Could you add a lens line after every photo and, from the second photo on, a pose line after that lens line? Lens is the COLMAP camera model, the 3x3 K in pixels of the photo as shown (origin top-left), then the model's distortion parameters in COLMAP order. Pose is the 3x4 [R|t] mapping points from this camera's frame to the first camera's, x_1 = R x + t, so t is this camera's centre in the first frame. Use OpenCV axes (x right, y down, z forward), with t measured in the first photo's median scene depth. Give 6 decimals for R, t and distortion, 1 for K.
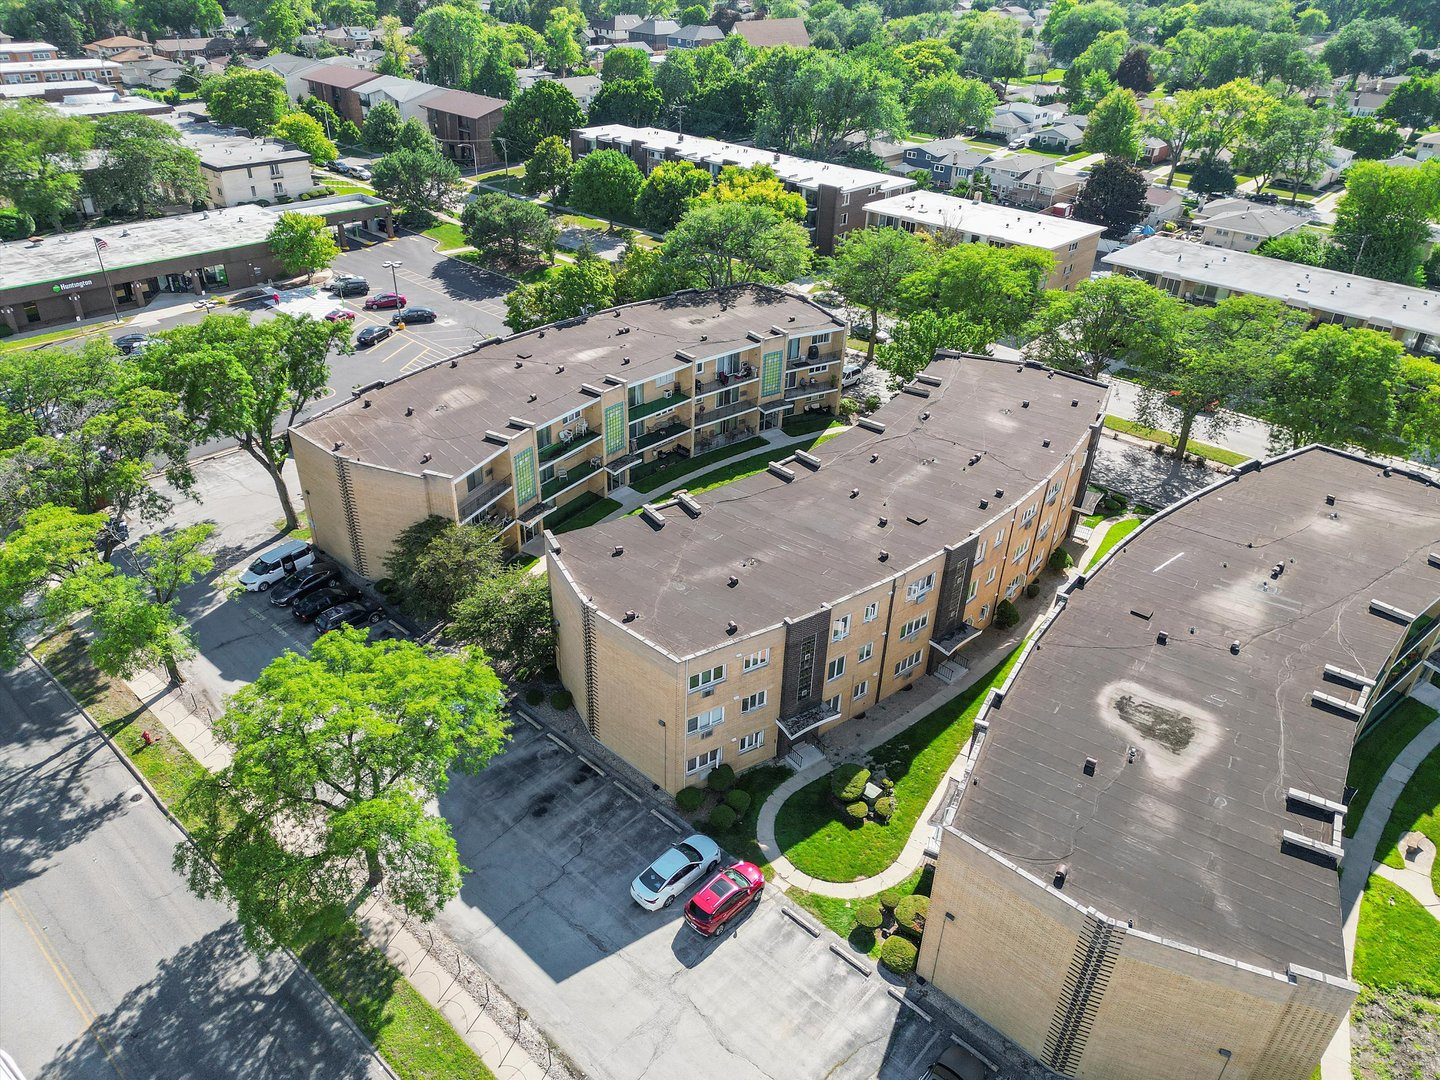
lens RADIAL K [[1010.3, 0, 720.0], [0, 1010.3, 540.0], [0, 0, 1]] dist [0.003174, -0.000258]
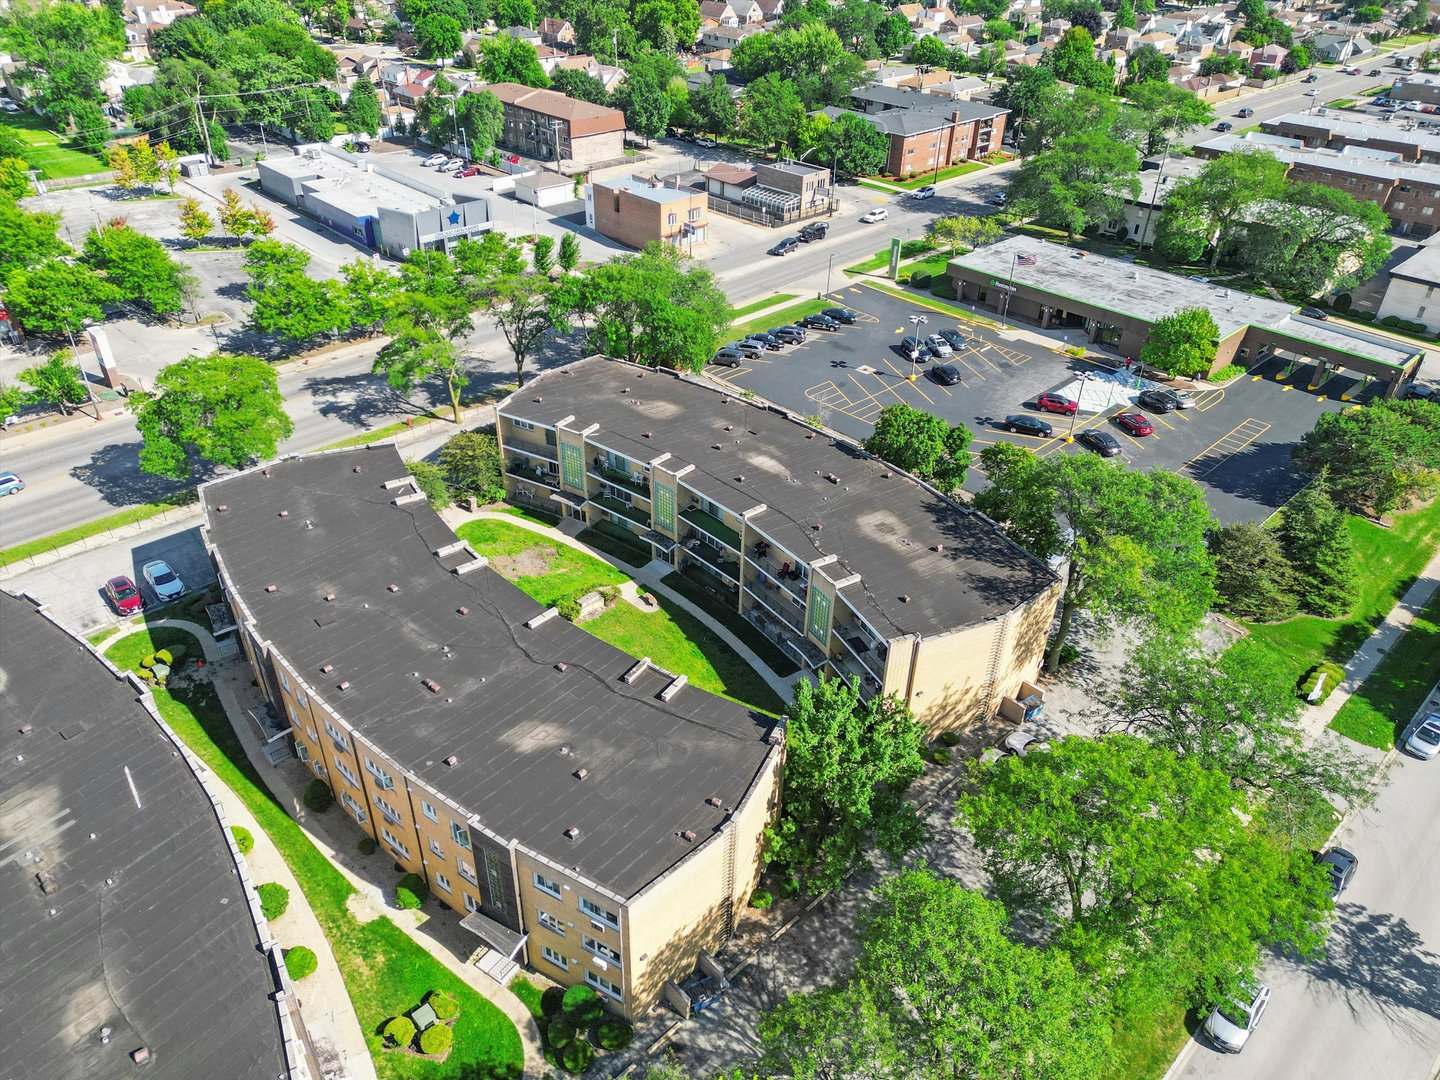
lens RADIAL K [[1010.3, 0, 720.0], [0, 1010.3, 540.0], [0, 0, 1]] dist [0.003174, -0.000258]
pose [[-0.075612, 0.522317, -0.849393, 0.507056], [-0.538204, 0.695716, 0.475727, -0.397813], [0.839416, 0.493117, 0.228508, 0.556876]]
